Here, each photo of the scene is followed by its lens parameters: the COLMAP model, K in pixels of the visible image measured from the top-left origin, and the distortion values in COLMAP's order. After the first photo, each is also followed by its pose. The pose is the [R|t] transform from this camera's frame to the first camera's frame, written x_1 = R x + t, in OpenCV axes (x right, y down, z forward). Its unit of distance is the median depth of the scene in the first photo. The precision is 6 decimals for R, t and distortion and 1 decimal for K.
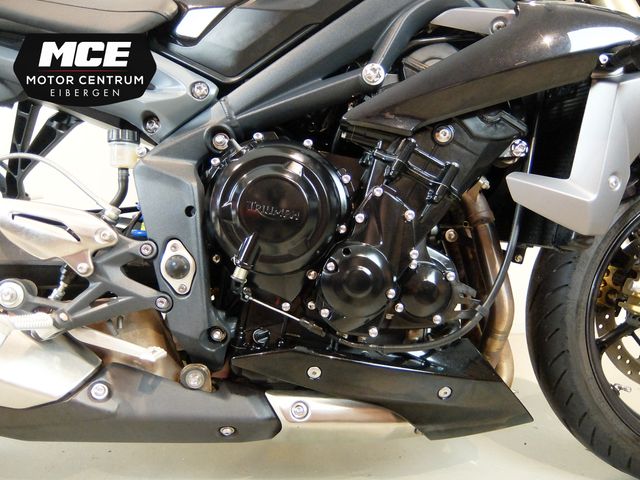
lens RADIAL K [[466.4, 0, 318.5], [0, 466.4, 237.0], [0, 0, 1]] dist [-0.020424, -0.012686]
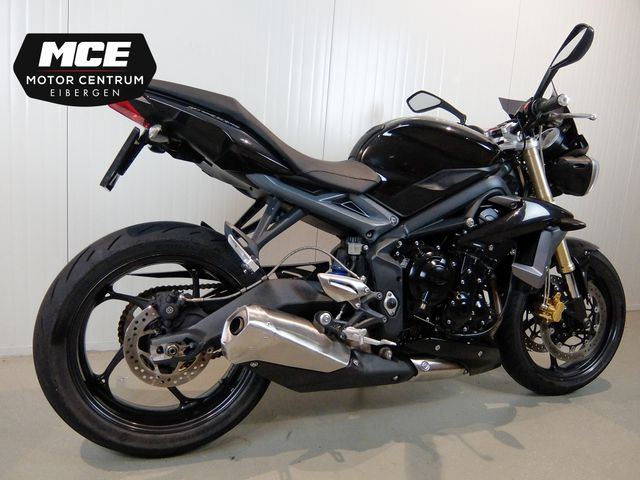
lens RADIAL K [[466.4, 0, 324.0], [0, 466.4, 239.5], [0, 0, 1]] dist [-0.020424, -0.012686]
pose [[0.940708, 0.026537, 0.338176, -1.354653], [-0.031266, 0.999475, 0.008542, -0.249419], [-0.337772, -0.018609, 0.941044, -0.979527]]
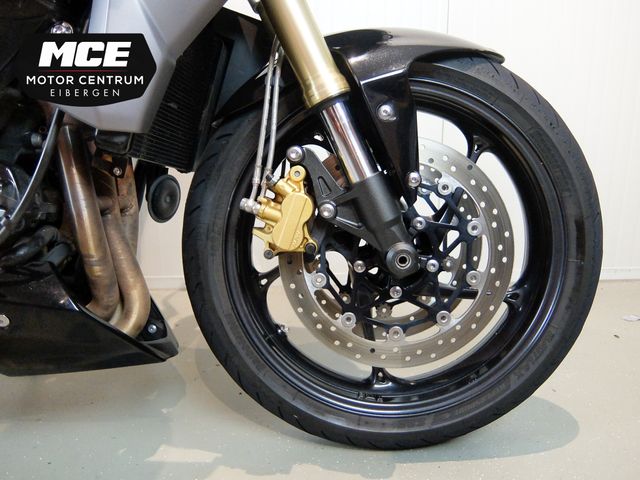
lens RADIAL K [[466.4, 0, 302.0], [0, 466.4, 242.9], [0, 0, 1]] dist [-0.020424, -0.012686]
pose [[0.999787, 0.003023, -0.020411, 0.895874], [-0.001894, 0.998477, 0.055129, 0.148921], [0.020547, -0.055079, 0.998271, 0.163838]]
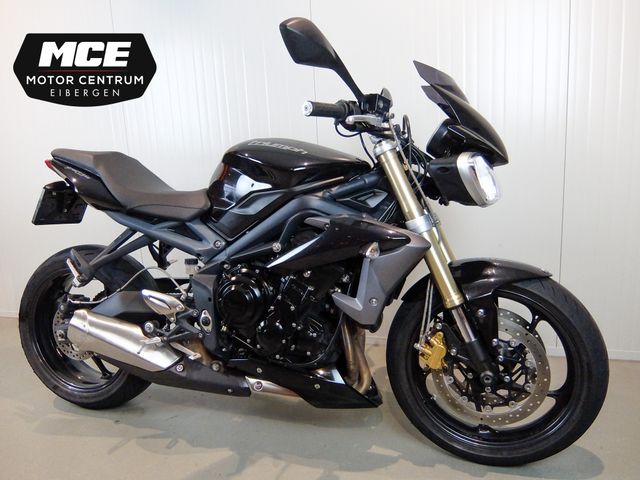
lens RADIAL K [[466.4, 0, 321.1], [0, 466.4, 242.5], [0, 0, 1]] dist [-0.020424, -0.012686]
pose [[0.941700, 0.024760, -0.335541, 1.059695], [-0.006585, 0.998454, 0.055198, -0.481050], [0.336389, -0.049770, 0.940407, -1.058973]]
